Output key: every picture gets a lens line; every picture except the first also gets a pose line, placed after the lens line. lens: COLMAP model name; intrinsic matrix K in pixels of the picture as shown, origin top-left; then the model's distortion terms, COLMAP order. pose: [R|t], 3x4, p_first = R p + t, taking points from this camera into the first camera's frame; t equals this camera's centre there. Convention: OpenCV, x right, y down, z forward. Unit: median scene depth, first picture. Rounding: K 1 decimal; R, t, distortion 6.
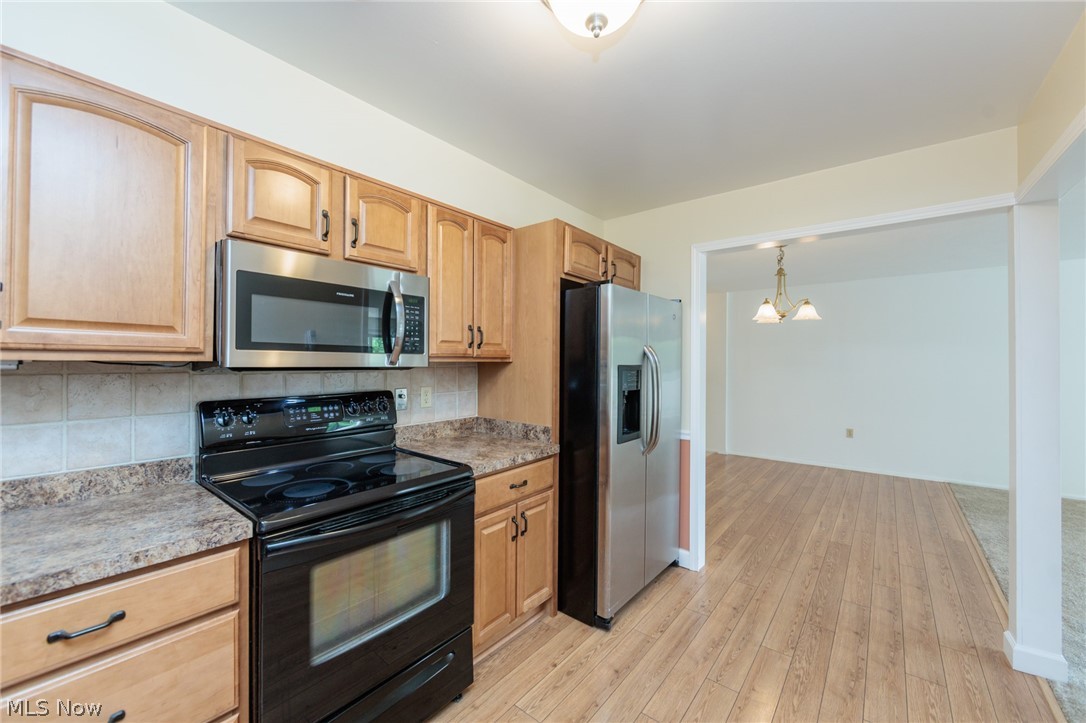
lens RADIAL K [[424.0, 0, 543.7], [0, 424.0, 361.5], [0, 0, 1]] dist [-0.002347, -0.000303]
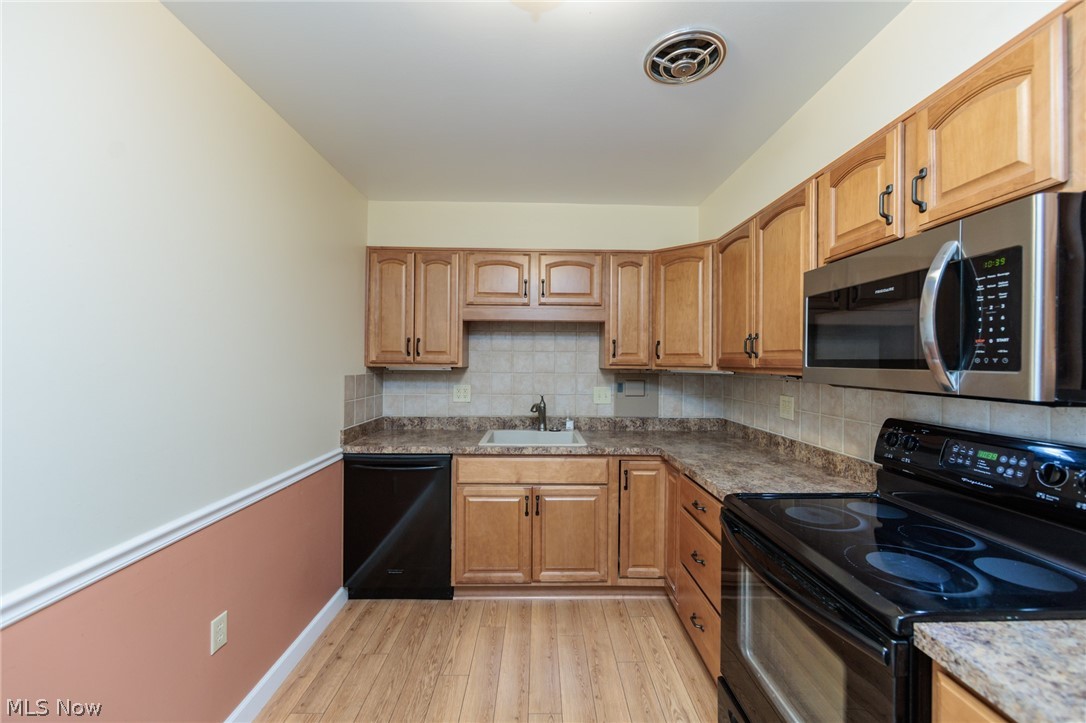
lens RADIAL K [[430.5, 0, 545.1], [0, 430.5, 361.1], [0, 0, 1]] dist [-0.001854, -0.000517]
pose [[-0.765245, -0.014118, -0.643585, 0.341260], [-0.012992, 0.999895, -0.006486, -0.016584], [0.643608, 0.003398, -0.765347, 0.879580]]
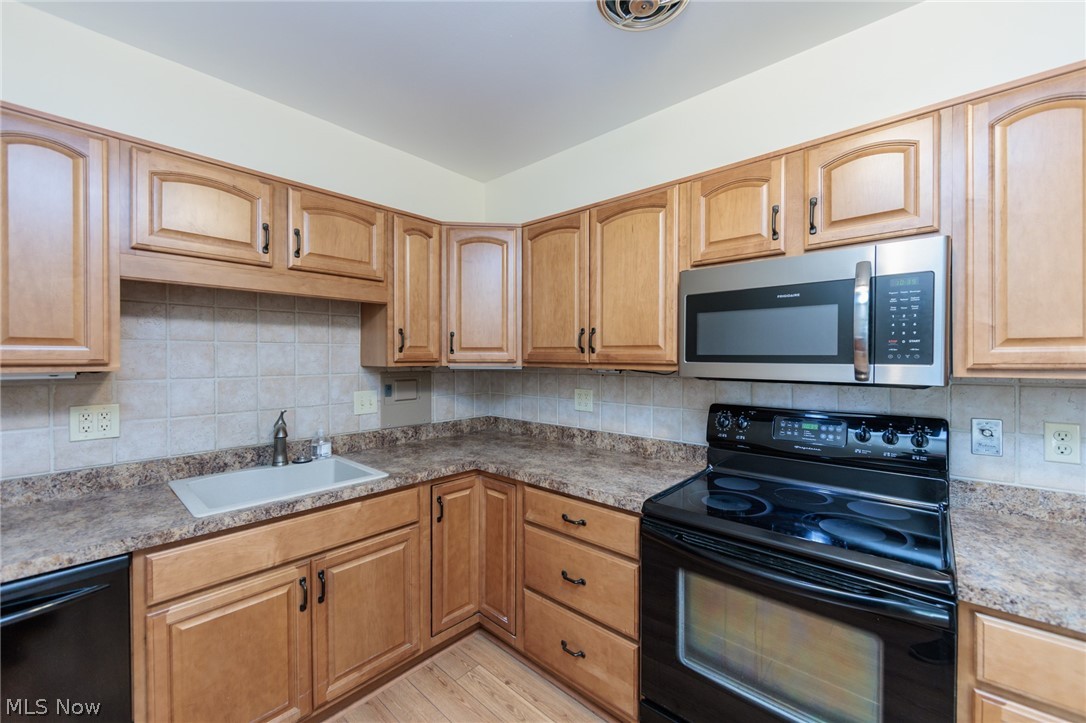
lens RADIAL K [[430.5, 0, 545.1], [0, 430.5, 361.1], [0, 0, 1]] dist [-0.001854, -0.000517]
pose [[-0.054990, 0.003471, -0.998481, 0.313315], [-0.000840, 0.999993, 0.003523, -0.021177], [0.998487, 0.001033, -0.054987, 0.411827]]
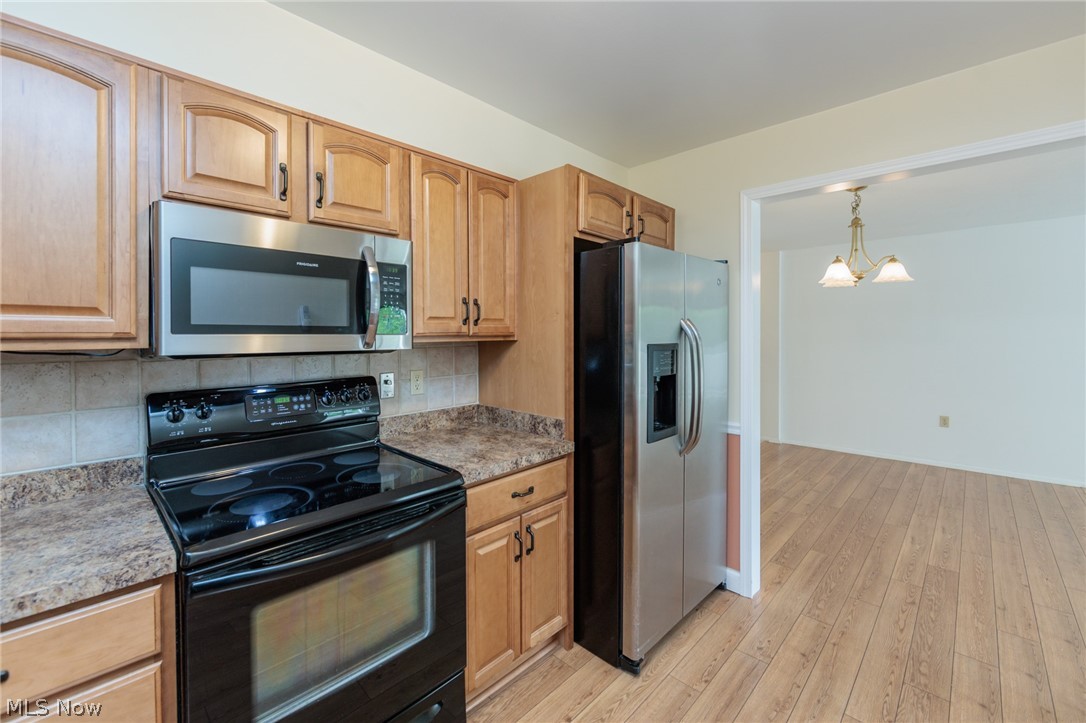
lens RADIAL K [[451.4, 0, 508.6], [0, 451.4, 337.8], [0, 0, 1]] dist [-0.002573, -0.000230]
pose [[0.992325, -0.008444, -0.123370, 0.021261], [0.009680, 0.999909, 0.009417, -0.014104], [0.123279, -0.010539, 0.992316, 0.127272]]
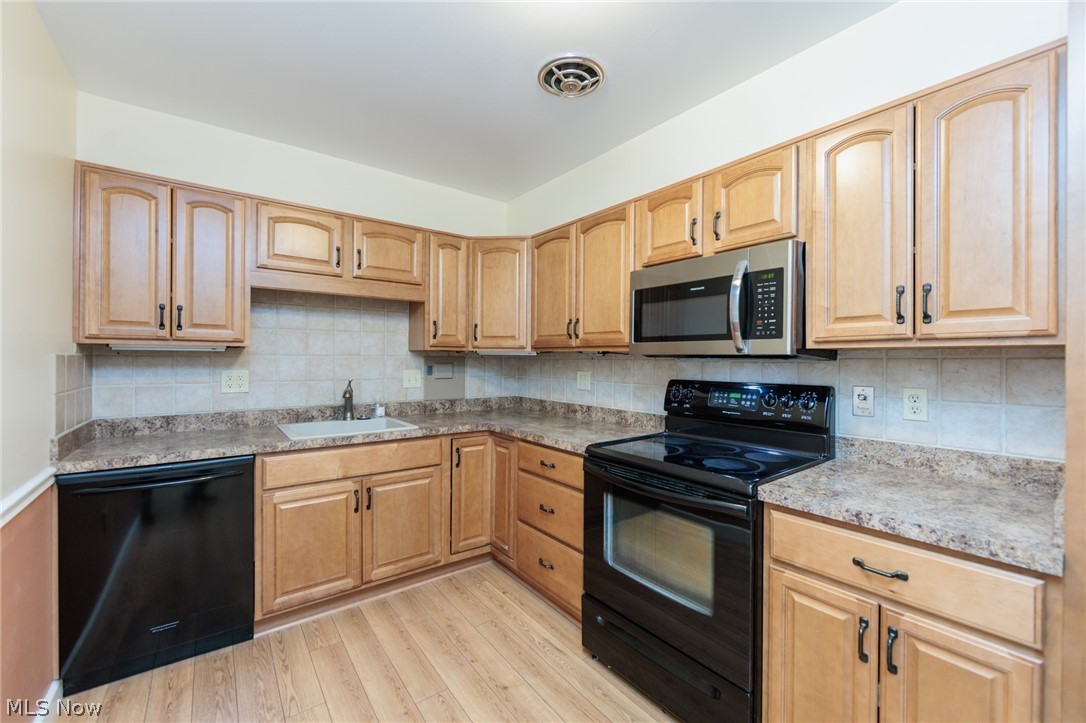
lens RADIAL K [[440.2, 0, 544.5], [0, 440.2, 360.9], [0, 0, 1]] dist [-0.001577, -0.000286]
pose [[-0.237377, -0.002762, -0.971414, 0.541864], [-0.008980, 0.999959, -0.000648, 0.025010], [0.971376, 0.008569, -0.237392, 0.654462]]
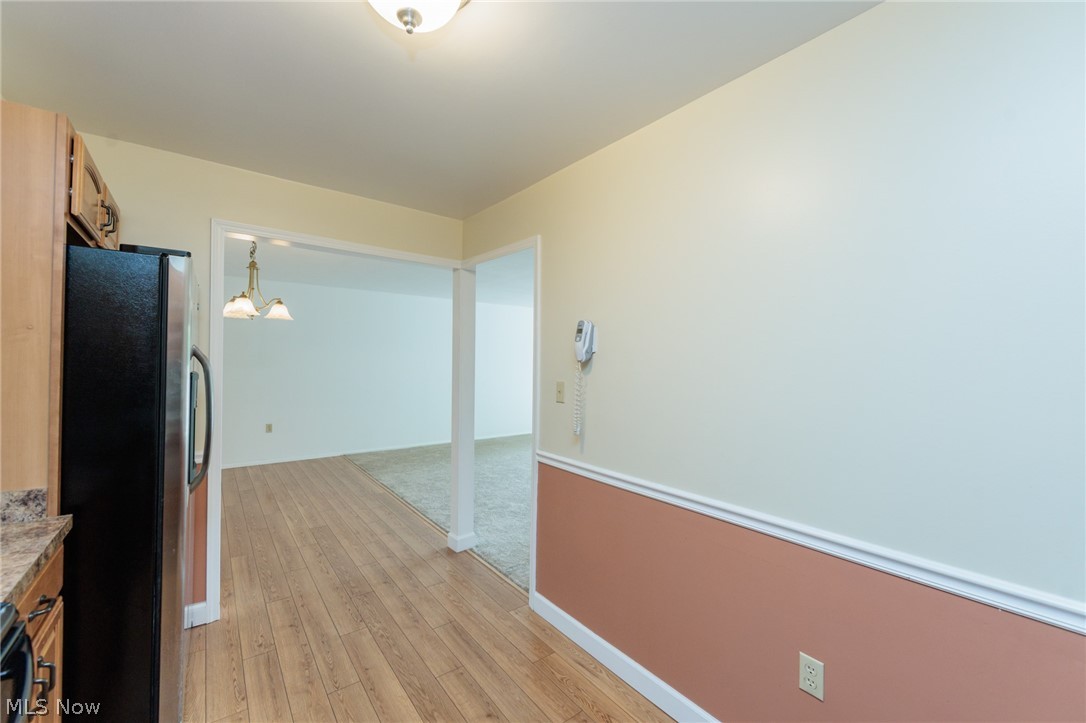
lens RADIAL K [[440.2, 0, 544.5], [0, 440.2, 360.9], [0, 0, 1]] dist [-0.001577, -0.000286]
pose [[0.232402, -0.002698, 0.972616, -0.403594], [-0.013046, 0.999898, 0.005891, -0.024153], [-0.972532, -0.014058, 0.232343, 0.247783]]
